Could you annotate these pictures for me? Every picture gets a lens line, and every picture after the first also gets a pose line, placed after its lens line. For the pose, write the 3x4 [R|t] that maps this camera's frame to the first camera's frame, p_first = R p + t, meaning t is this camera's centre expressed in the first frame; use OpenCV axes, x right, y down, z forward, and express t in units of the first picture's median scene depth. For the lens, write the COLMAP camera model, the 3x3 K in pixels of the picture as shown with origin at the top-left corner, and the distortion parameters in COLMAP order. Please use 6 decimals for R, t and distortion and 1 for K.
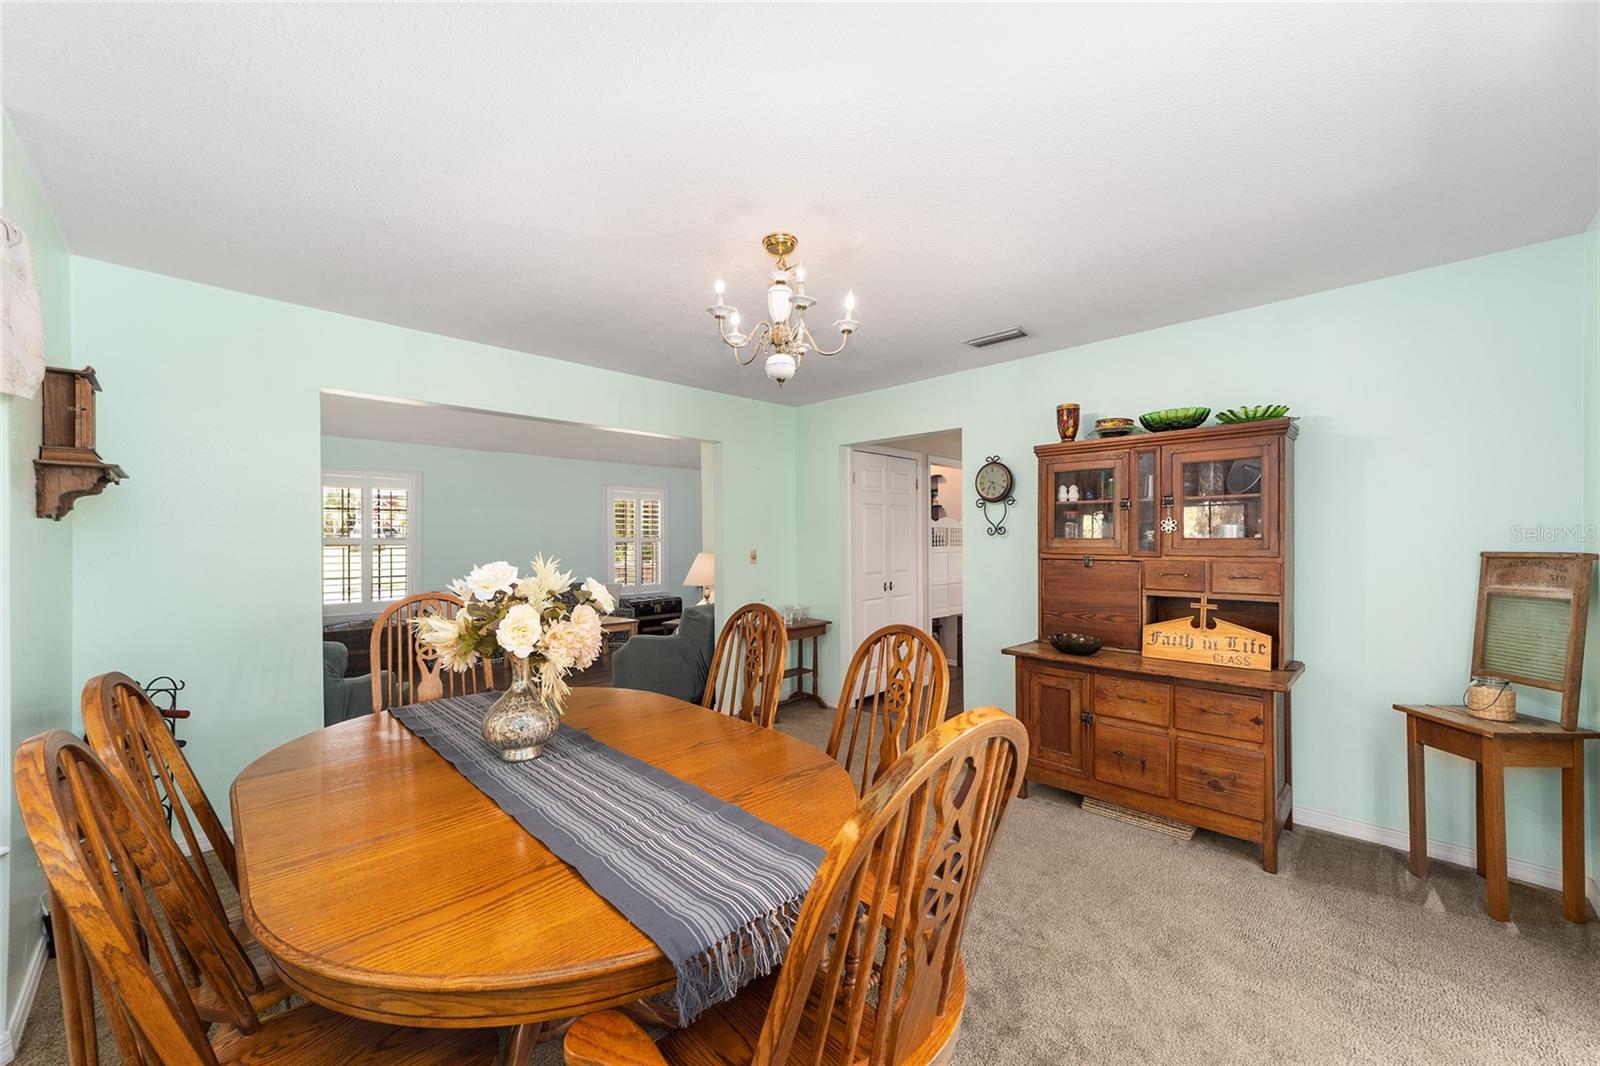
lens RADIAL K [[612.6, 0, 796.5], [0, 612.6, 539.5], [0, 0, 1]] dist [-0.022149, 0.012111]
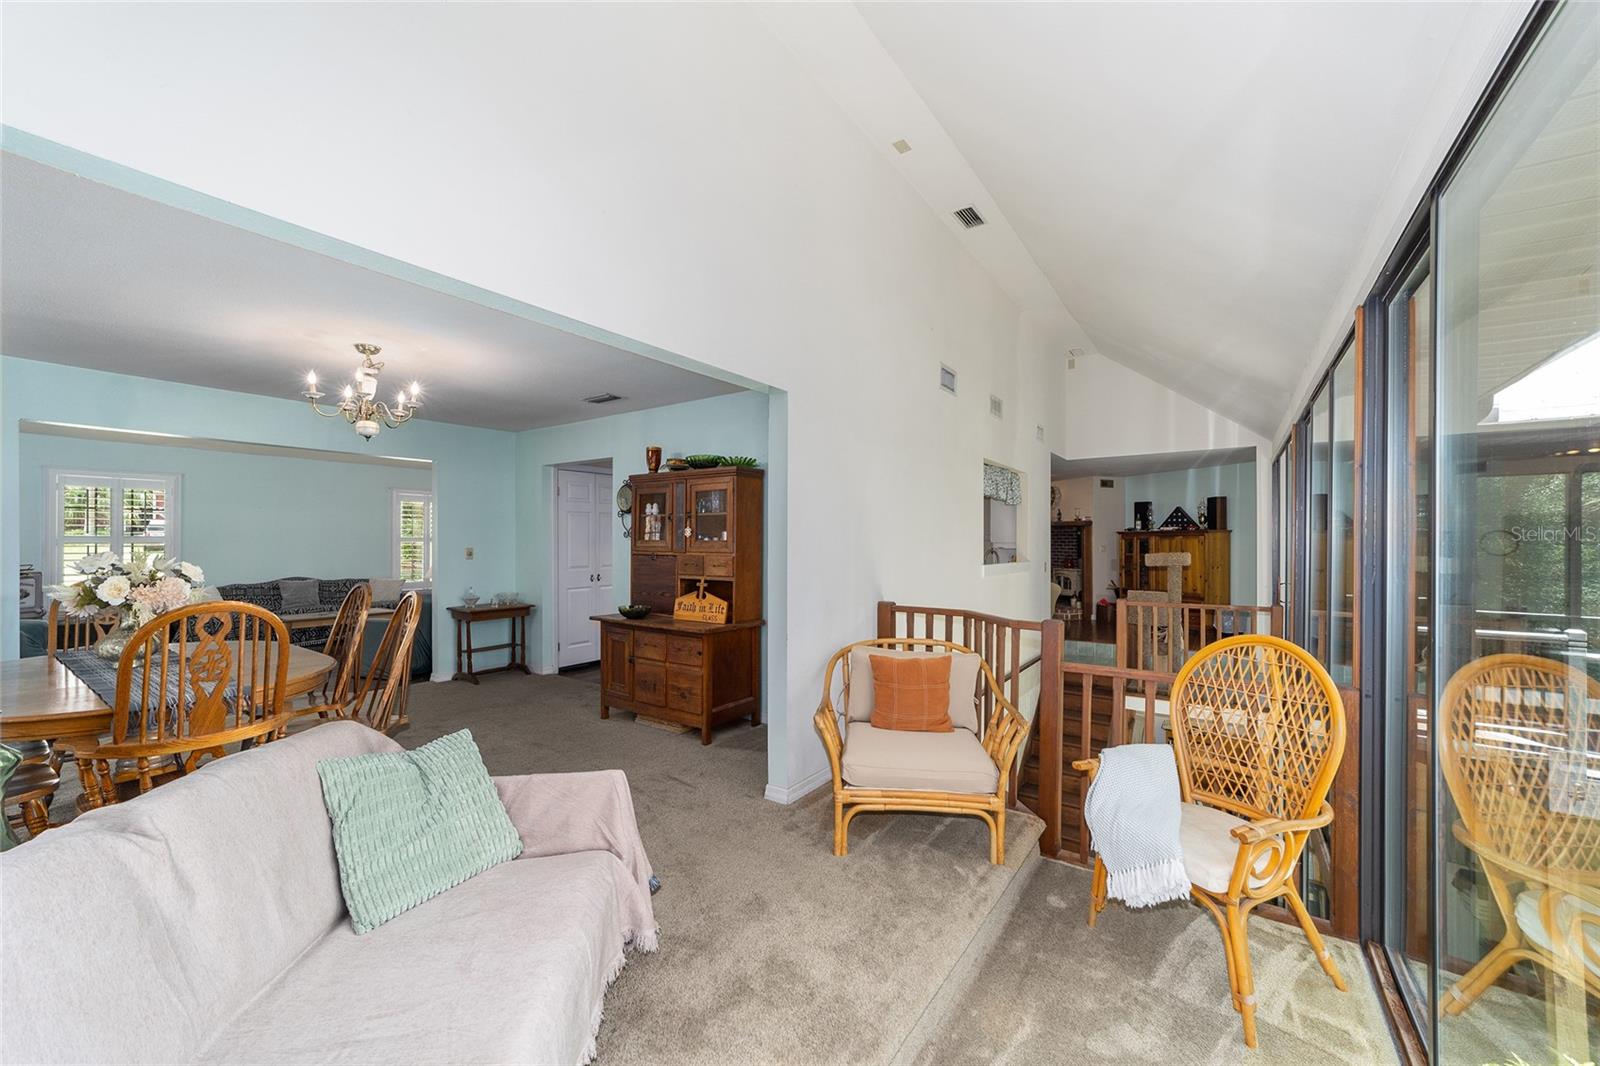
lens RADIAL K [[612.6, 0, 796.5], [0, 612.6, 539.5], [0, 0, 1]] dist [-0.022149, 0.012111]
pose [[0.984701, 0.006429, 0.174132, 0.585302], [-0.006276, 0.999979, -0.001433, -0.003677], [-0.174138, 0.000318, 0.984721, -0.529945]]
